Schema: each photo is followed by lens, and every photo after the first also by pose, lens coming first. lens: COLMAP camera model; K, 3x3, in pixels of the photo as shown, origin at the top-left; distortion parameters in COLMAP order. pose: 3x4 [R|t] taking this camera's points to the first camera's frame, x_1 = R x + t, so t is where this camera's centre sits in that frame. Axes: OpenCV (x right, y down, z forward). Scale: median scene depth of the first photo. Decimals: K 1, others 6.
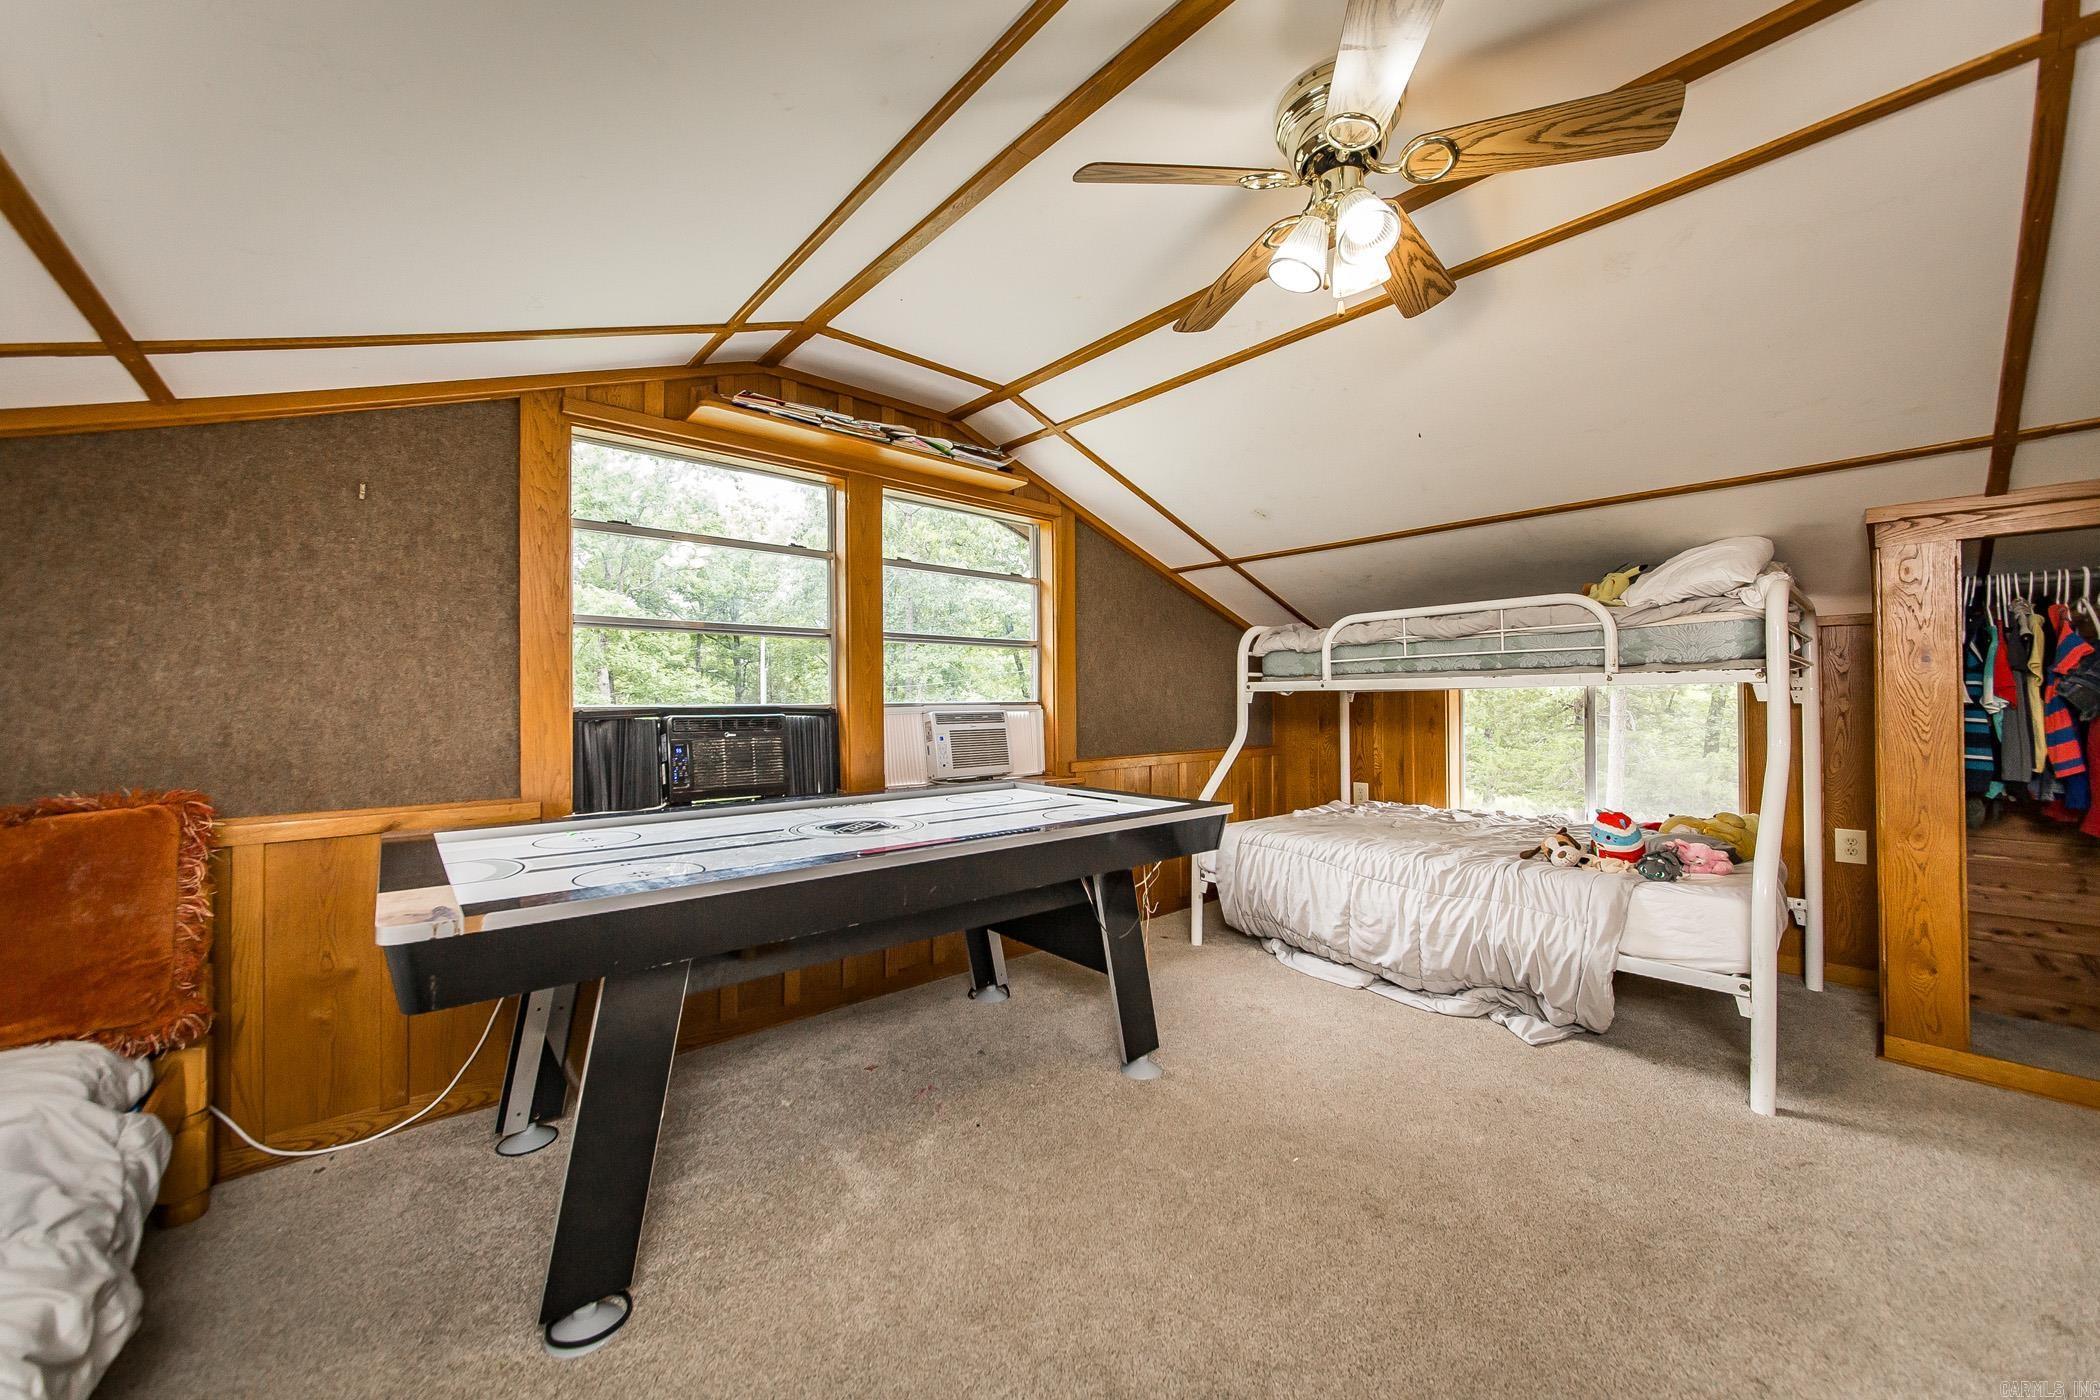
lens RADIAL K [[762.1, 0, 1065.6], [0, 762.1, 697.7], [0, 0, 1]] dist [-0.011784, 0.000873]
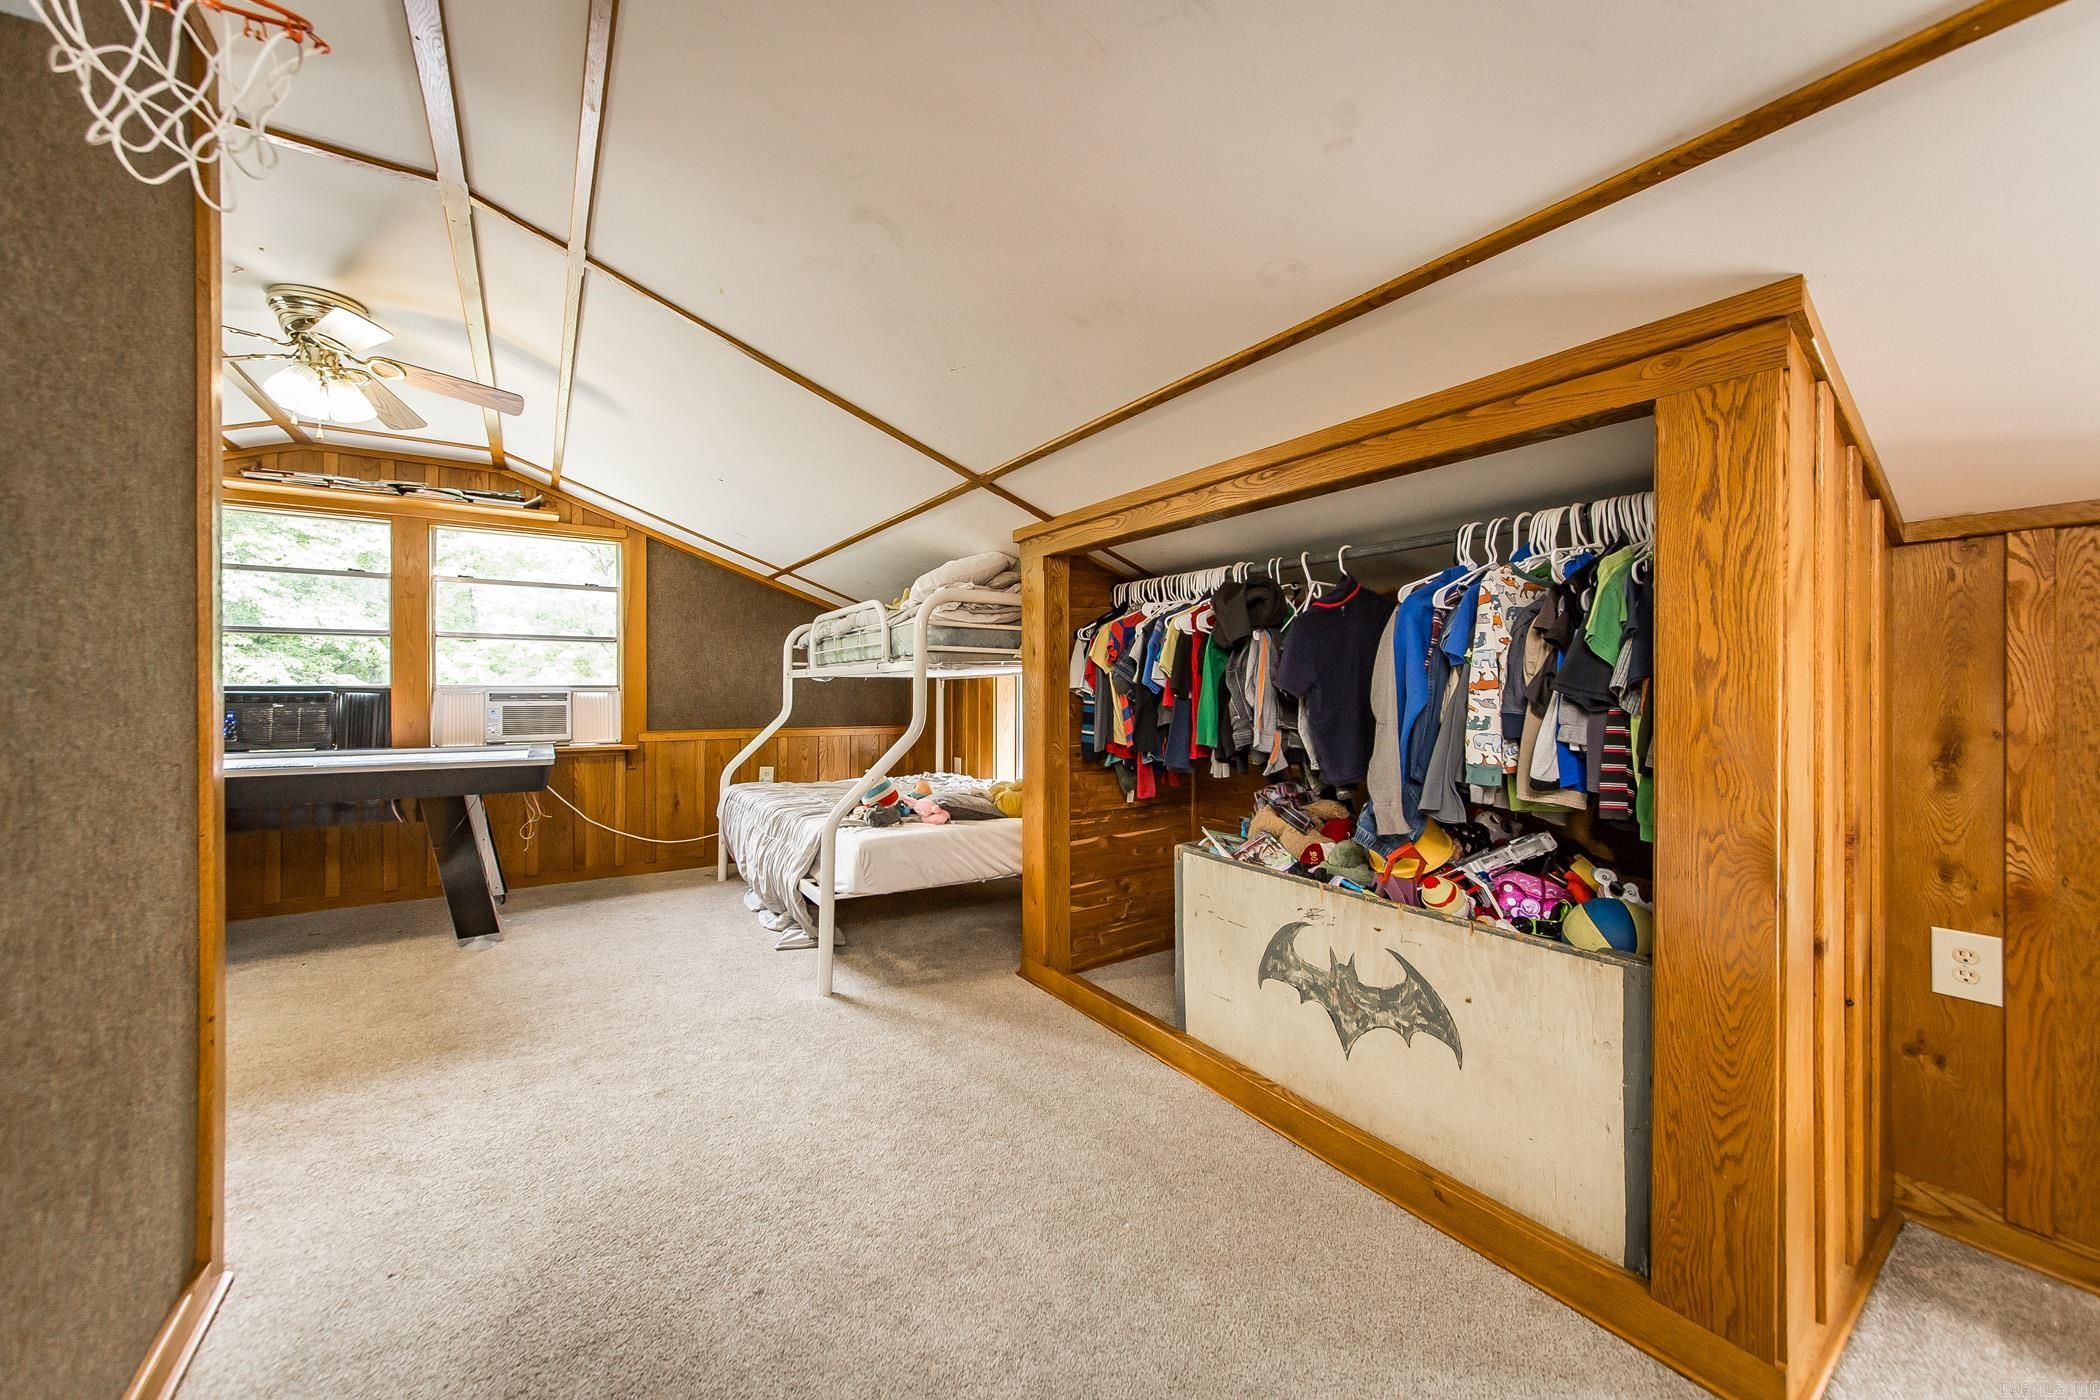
lens RADIAL K [[762.1, 0, 1039.2], [0, 762.1, 692.0], [0, 0, 1]] dist [-0.011784, 0.000873]
pose [[0.990980, 0.004643, -0.133927, 1.043523], [-0.004095, 0.999982, 0.004365, 0.010103], [0.133945, -0.003777, 0.990982, -0.190339]]
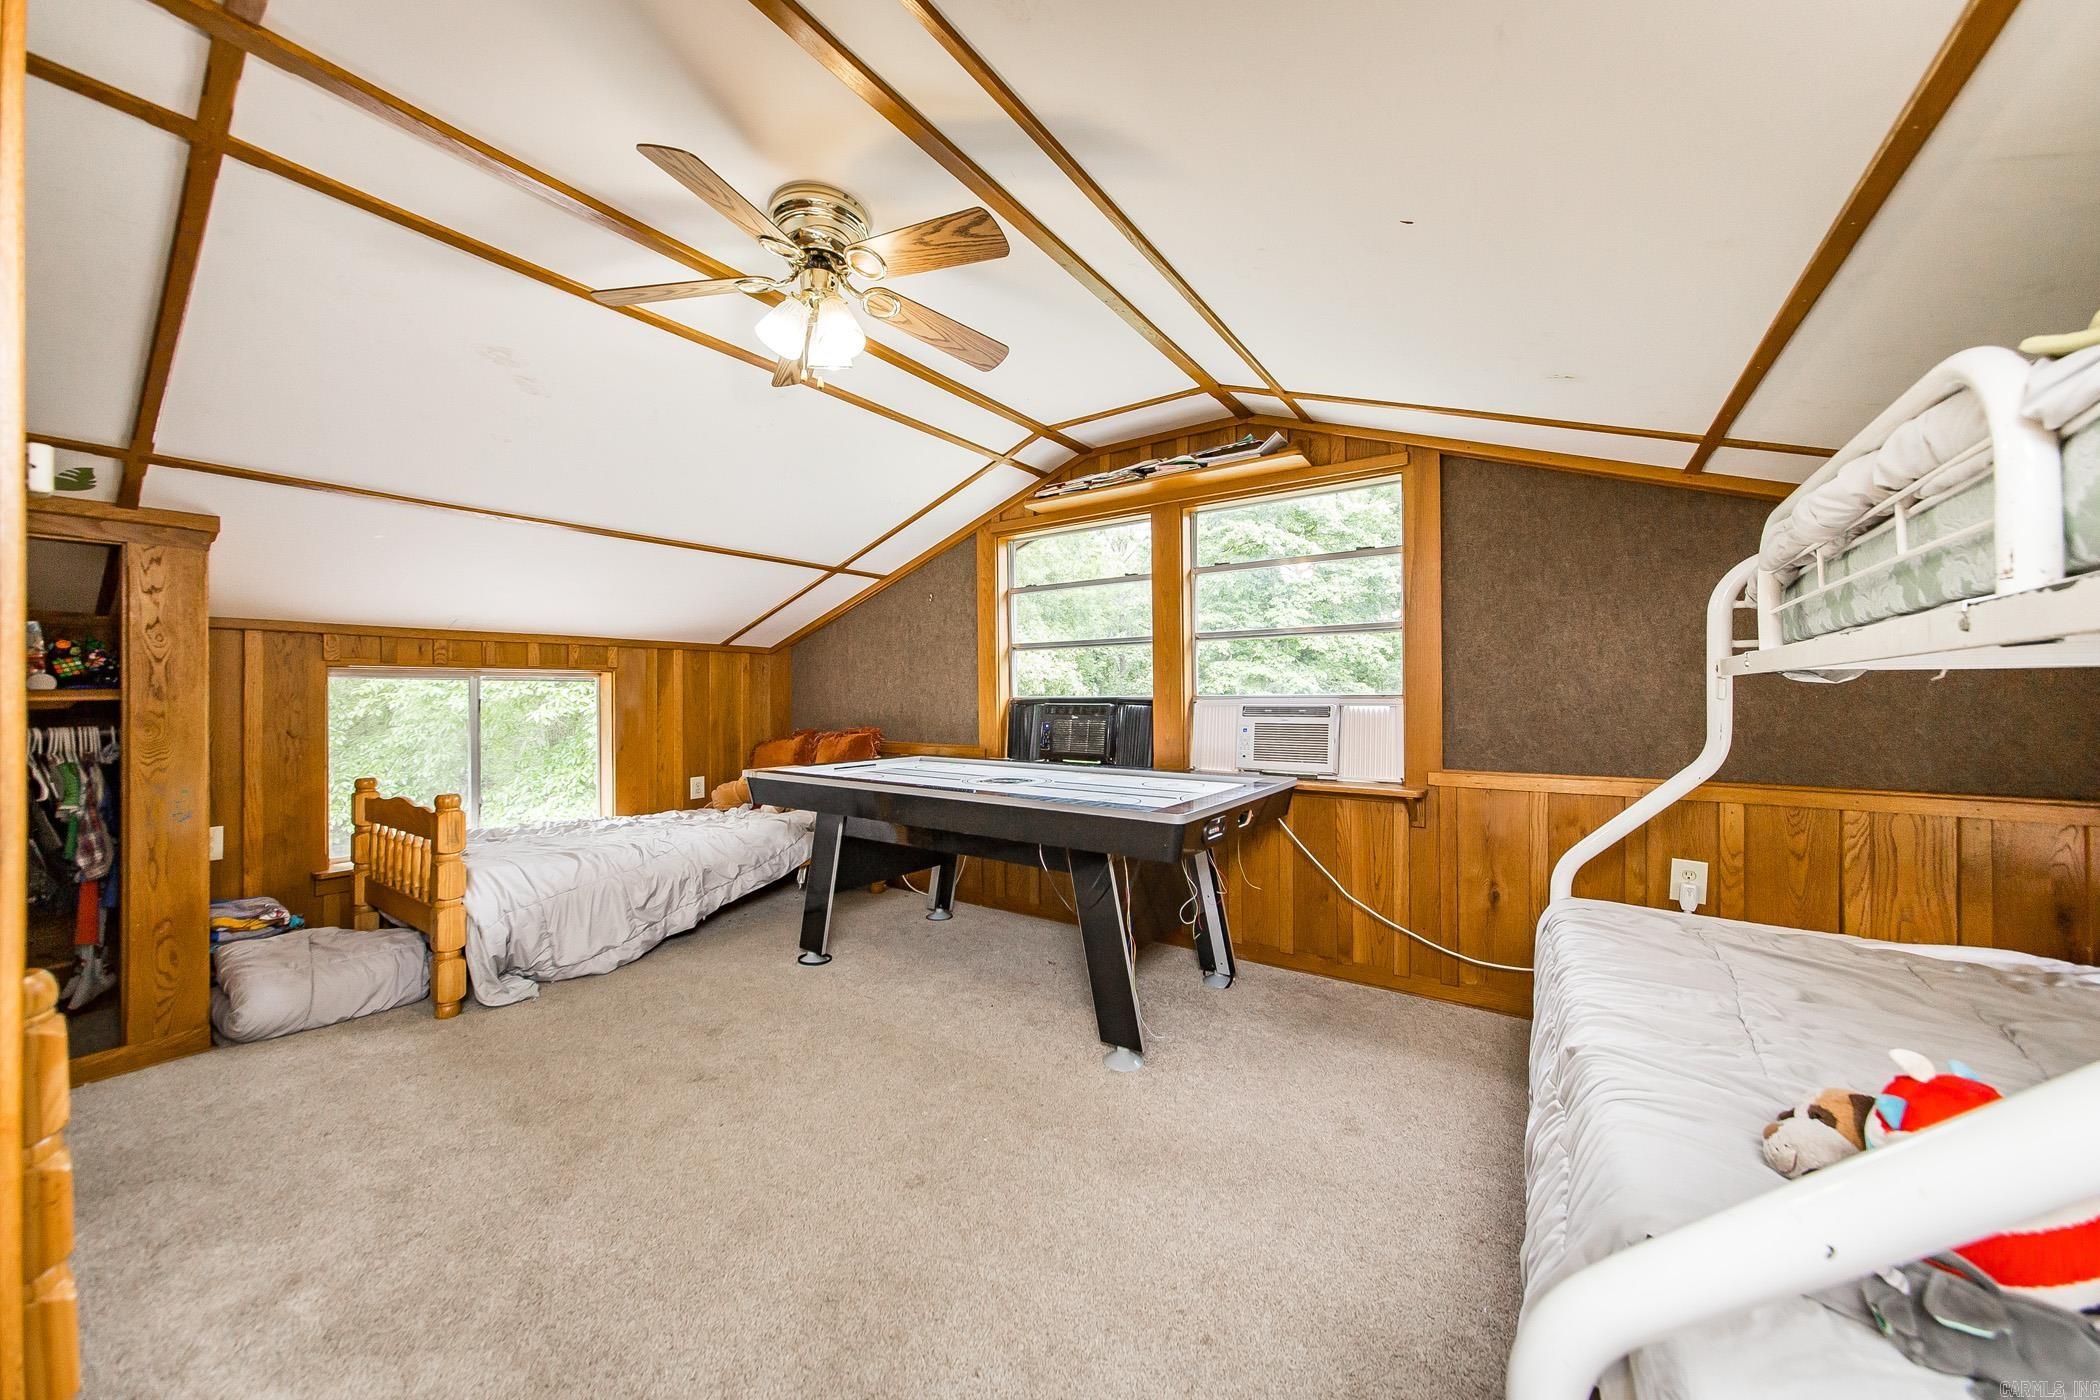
lens RADIAL K [[762.1, 0, 1040.0], [0, 762.1, 693.2], [0, 0, 1]] dist [-0.011784, 0.000873]
pose [[0.216565, -0.003987, -0.976260, 0.860888], [0.001323, 0.999992, -0.003791, 0.007656], [0.976267, -0.000470, 0.216568, 0.554840]]
